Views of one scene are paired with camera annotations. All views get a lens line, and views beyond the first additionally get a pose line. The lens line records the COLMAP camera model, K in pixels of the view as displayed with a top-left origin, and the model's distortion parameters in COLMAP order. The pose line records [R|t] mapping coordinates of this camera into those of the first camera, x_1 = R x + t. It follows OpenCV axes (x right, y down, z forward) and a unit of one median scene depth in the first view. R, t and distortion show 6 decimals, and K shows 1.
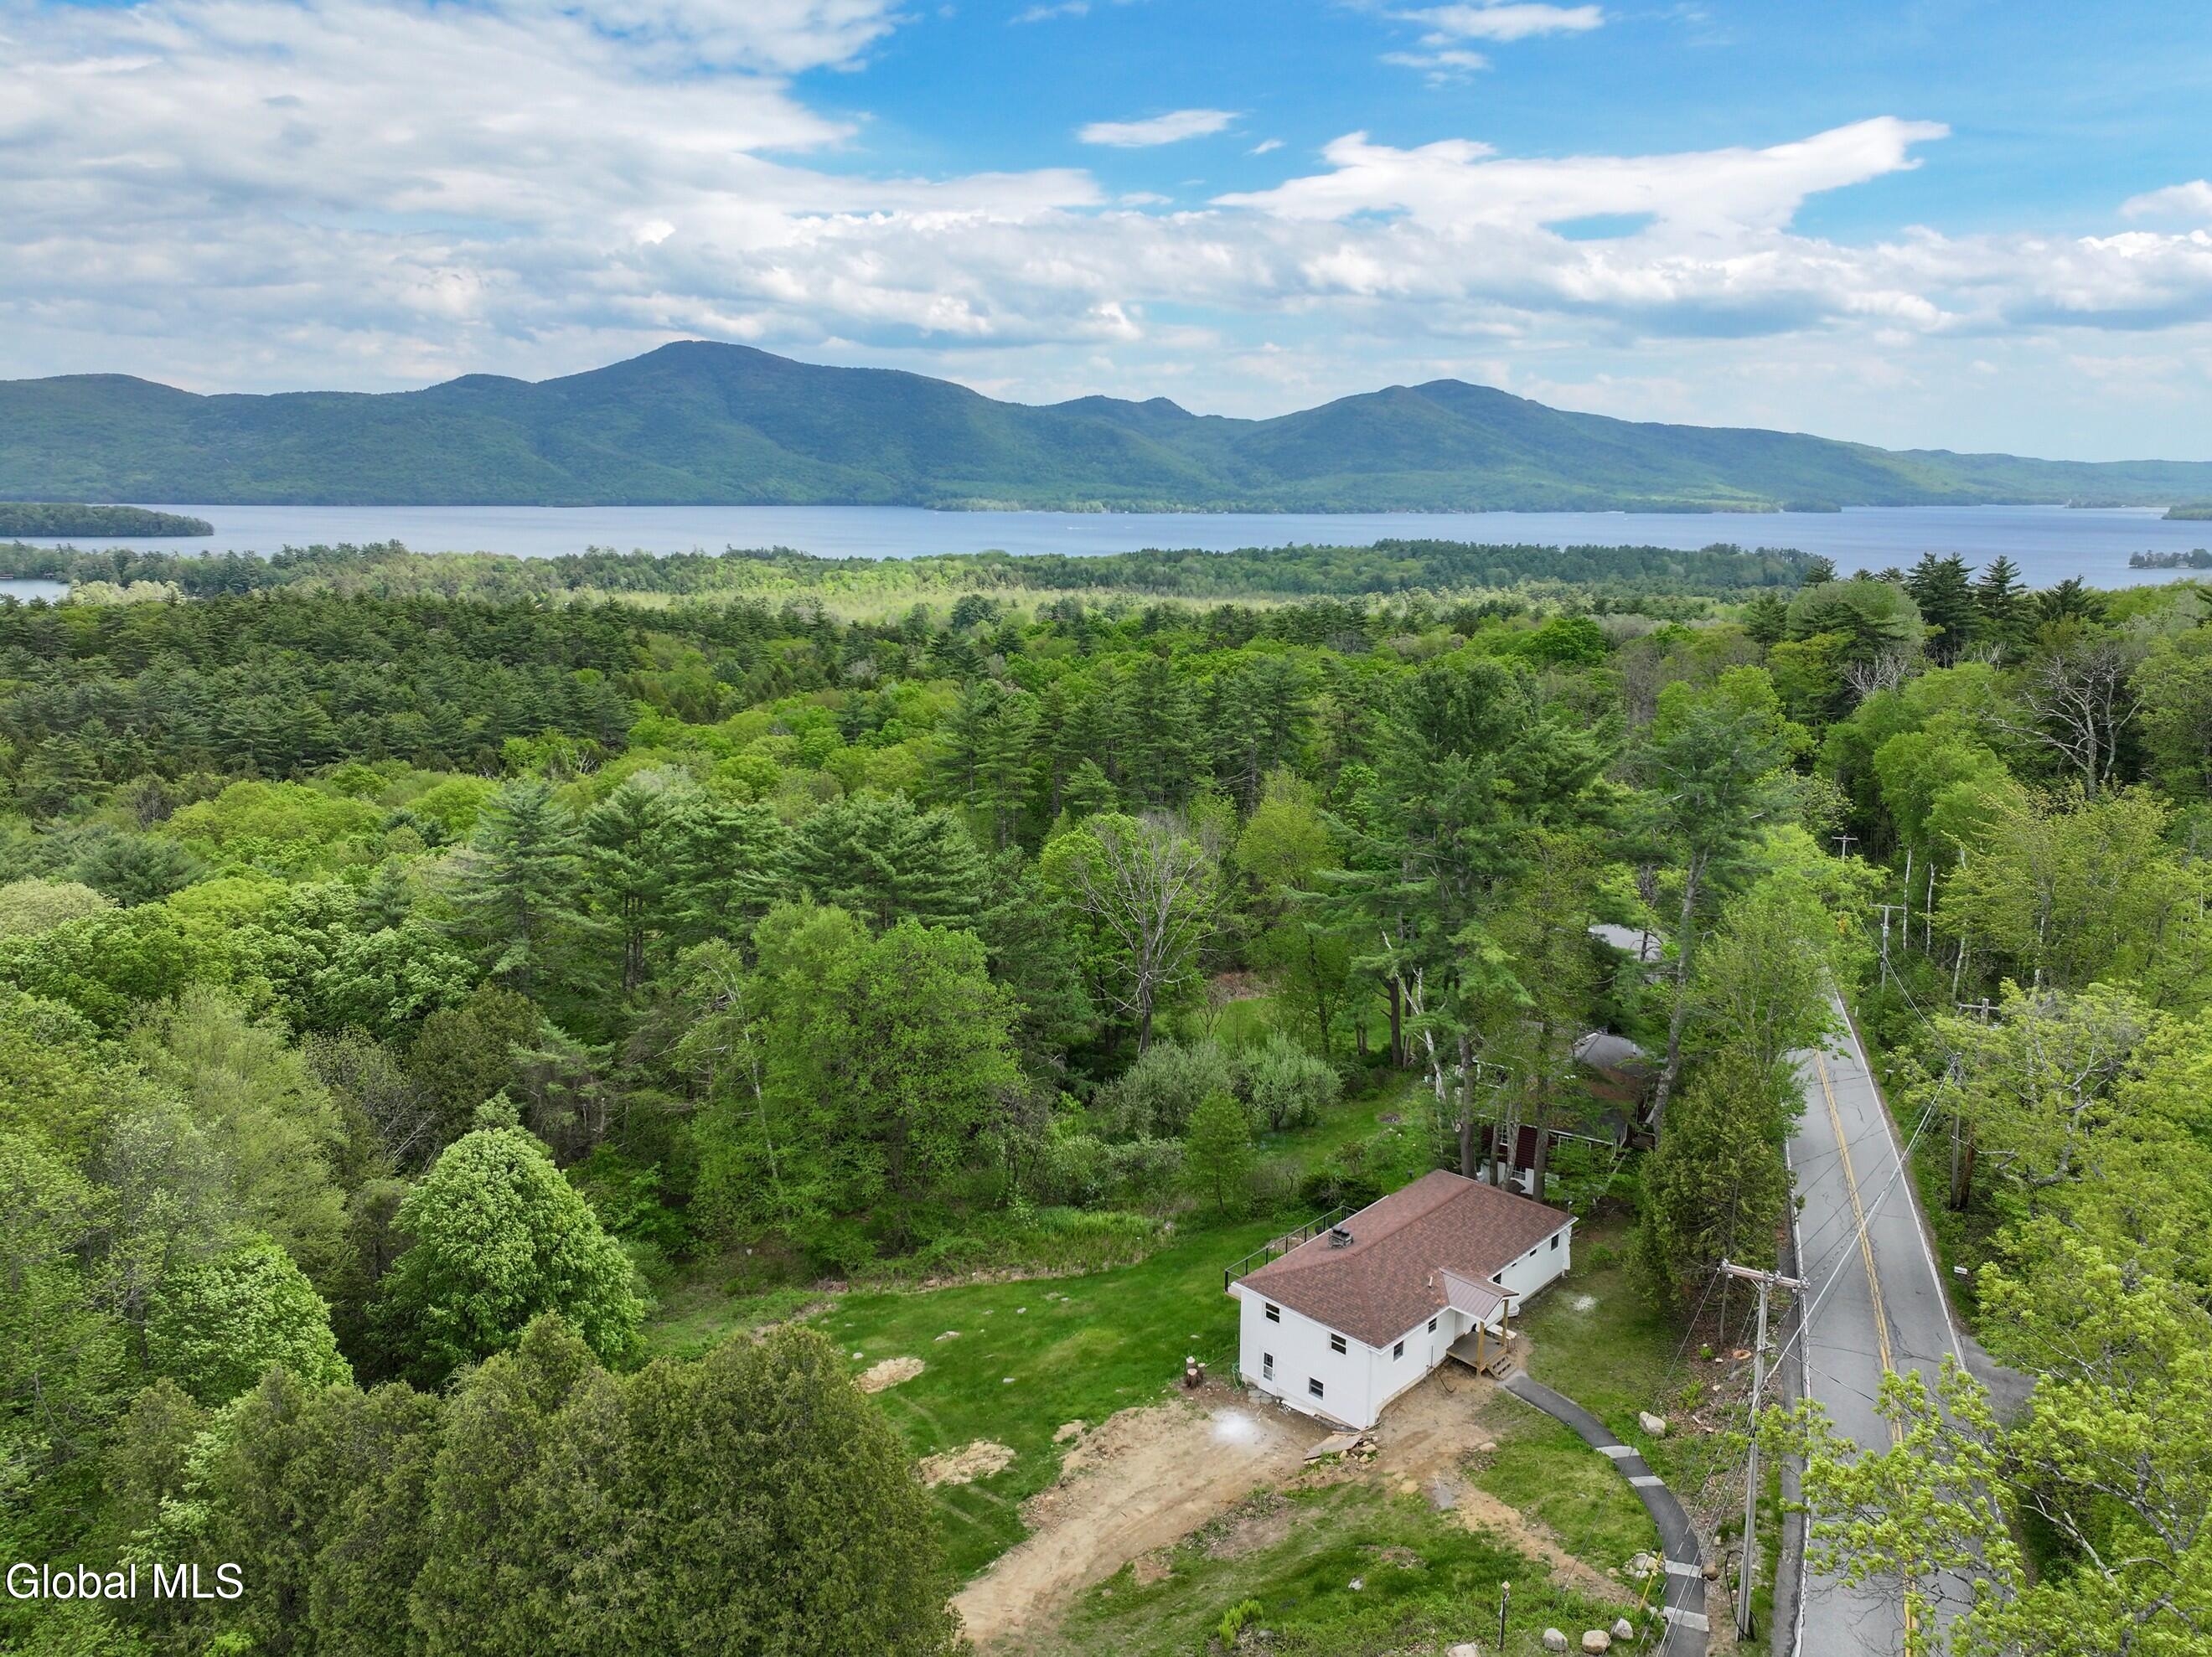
lens RADIAL K [[1541.3, 0, 1122.9], [0, 1541.3, 824.2], [0, 0, 1]] dist [-0.001294, 0.016381]
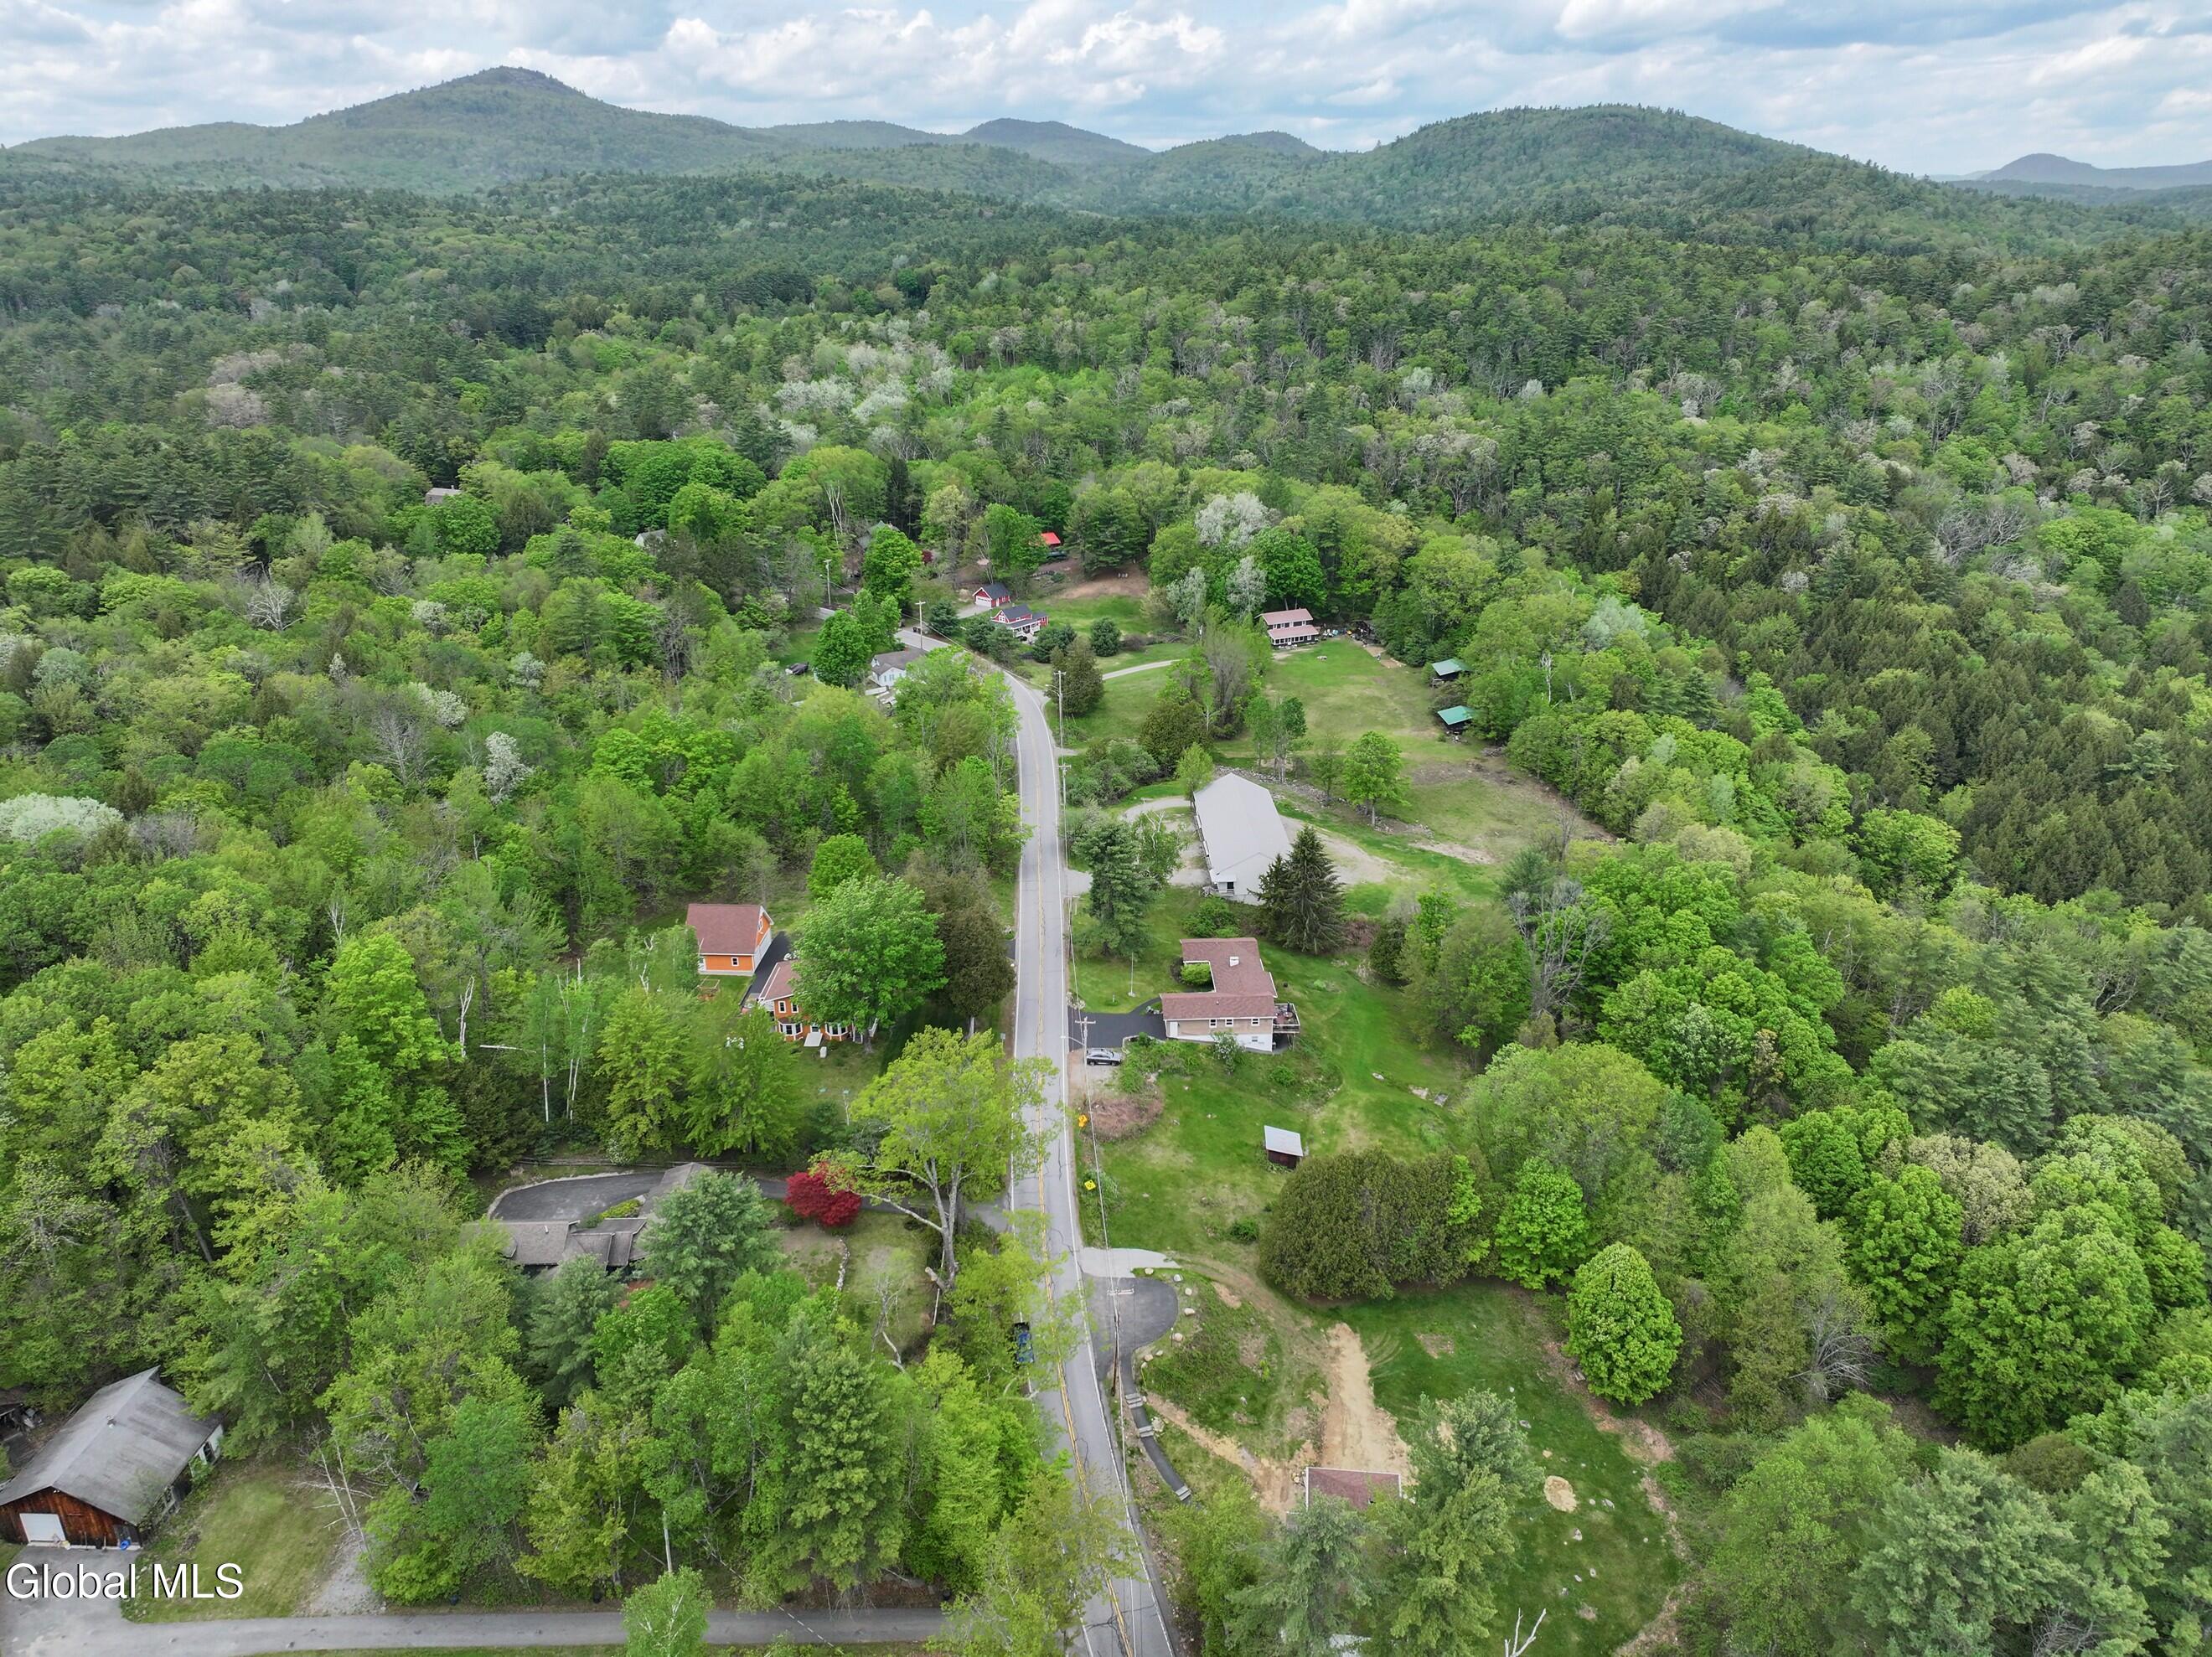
lens RADIAL K [[1541.3, 0, 1117.5], [0, 1541.3, 843.2], [0, 0, 1]] dist [-0.001294, 0.016381]
pose [[-0.799074, 0.219698, -0.559655, 0.863691], [-0.134871, 0.841622, 0.522956, -0.910623], [0.585910, 0.493361, -0.642887, 1.129509]]
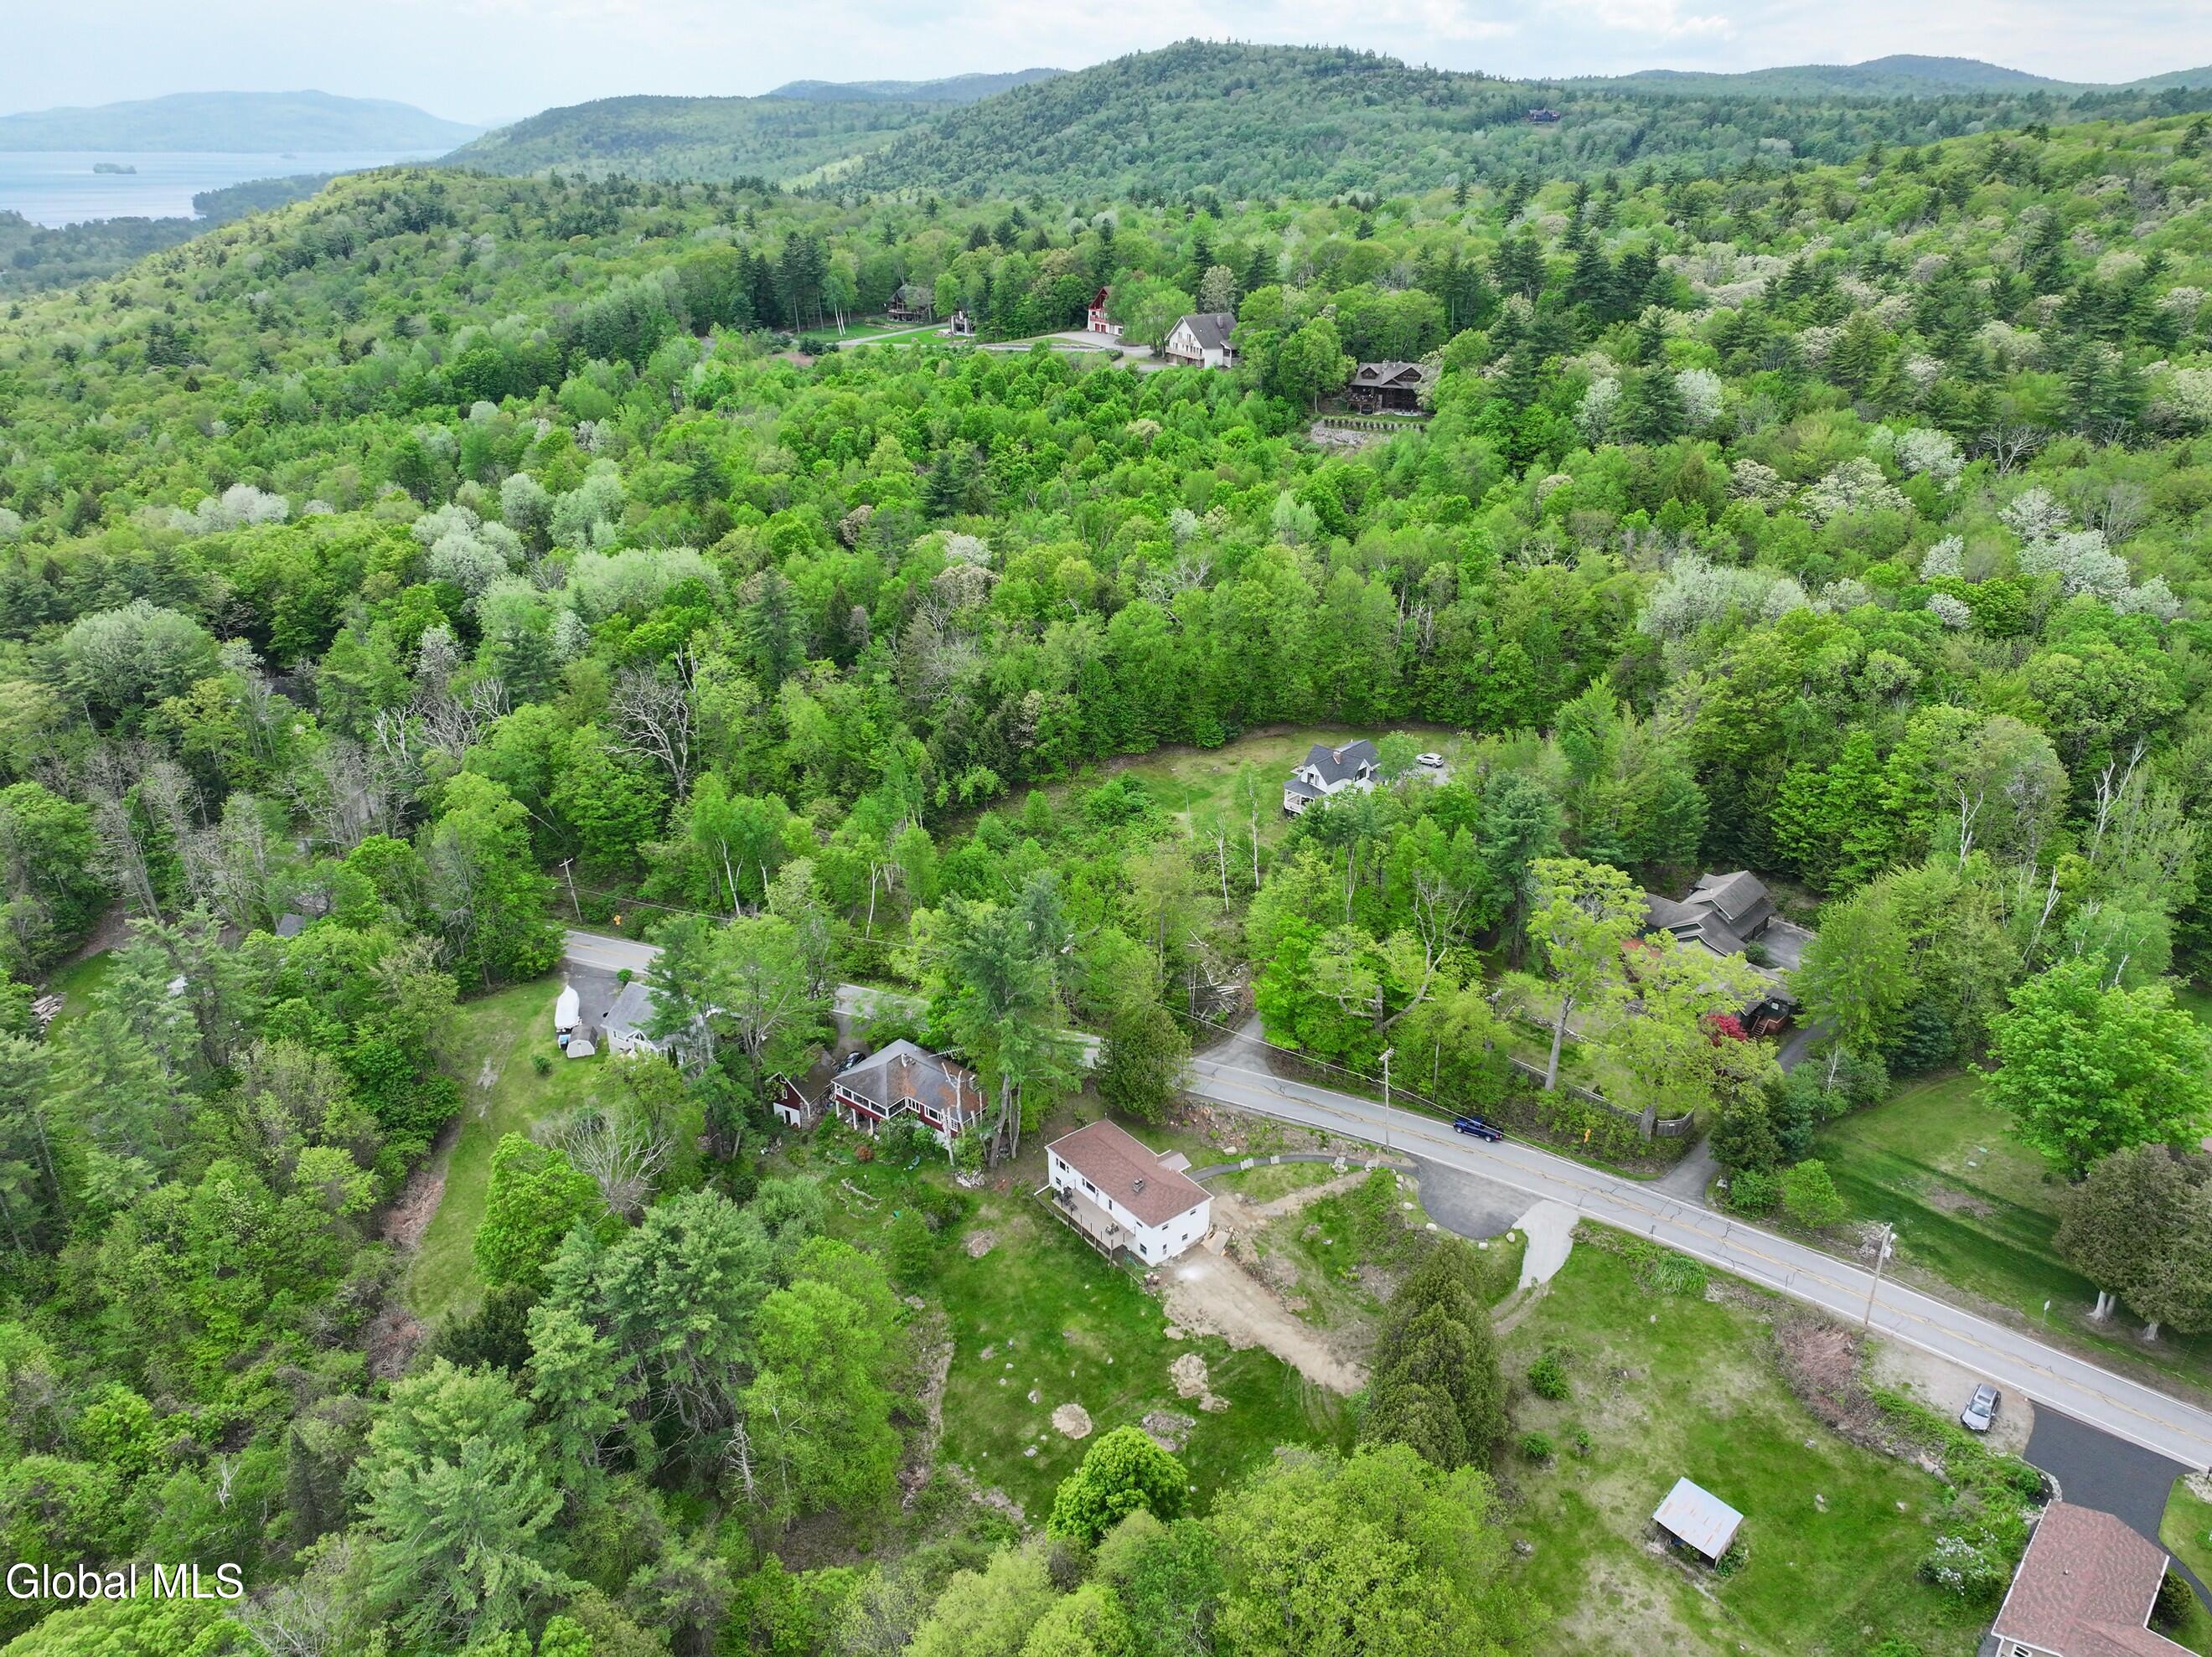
lens RADIAL K [[1541.3, 0, 1105.4], [0, 1541.3, 829.9], [0, 0, 1]] dist [-0.001294, 0.016381]
pose [[0.135744, -0.425986, 0.894488, -1.091017], [0.221587, 0.893028, 0.391664, -0.707772], [-0.965646, 0.145041, 0.215617, 0.362960]]
